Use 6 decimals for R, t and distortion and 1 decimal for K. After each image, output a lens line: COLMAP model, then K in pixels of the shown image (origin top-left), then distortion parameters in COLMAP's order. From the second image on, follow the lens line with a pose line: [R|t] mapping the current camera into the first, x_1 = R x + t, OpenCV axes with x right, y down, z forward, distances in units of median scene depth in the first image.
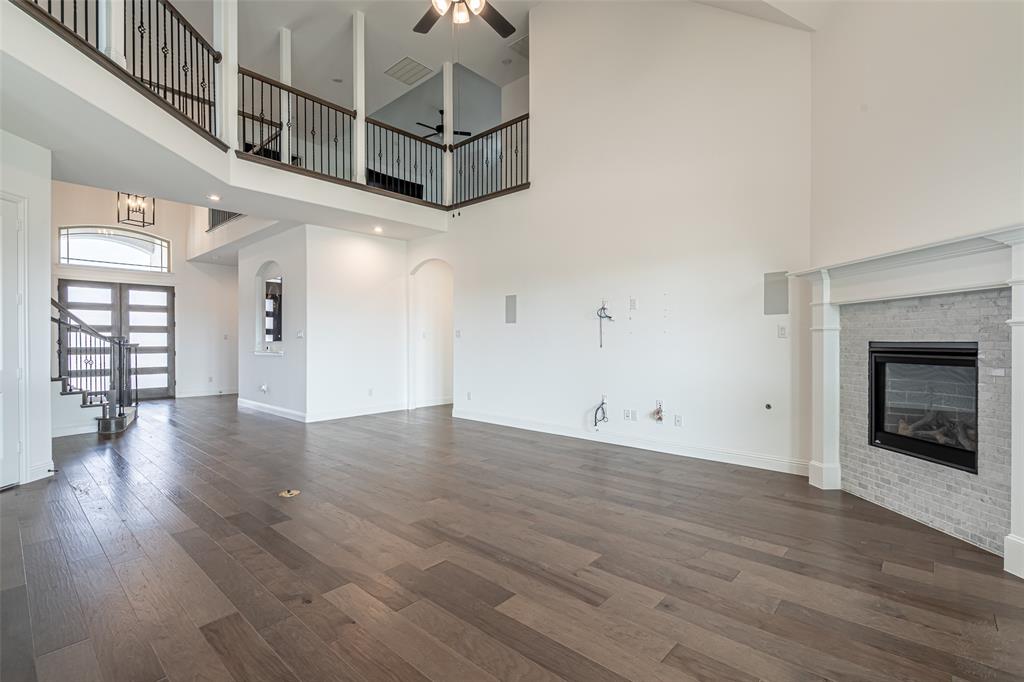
lens RADIAL K [[480.5, 0, 512.0], [0, 480.5, 341.0], [0, 0, 1]] dist [0.001210, 0.000237]
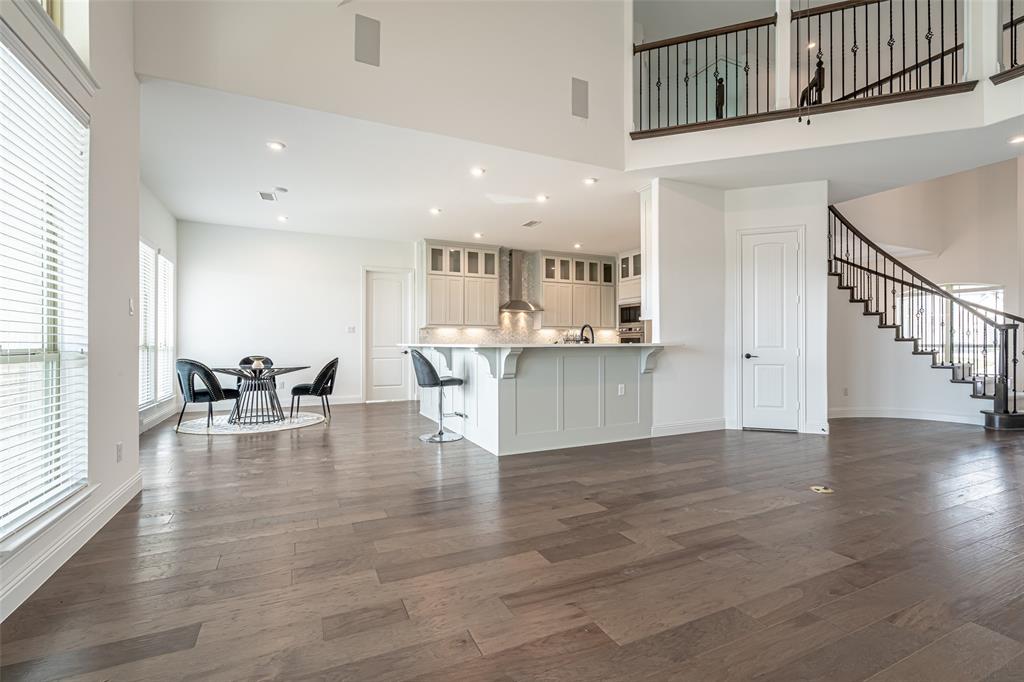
lens RADIAL K [[480.5, 0, 512.0], [0, 480.5, 341.0], [0, 0, 1]] dist [0.001210, 0.000237]
pose [[-0.407669, -0.002481, -0.913127, 0.782584], [-0.003772, 0.999992, -0.001033, 0.052428], [0.913122, 0.003024, -0.407675, 1.085567]]
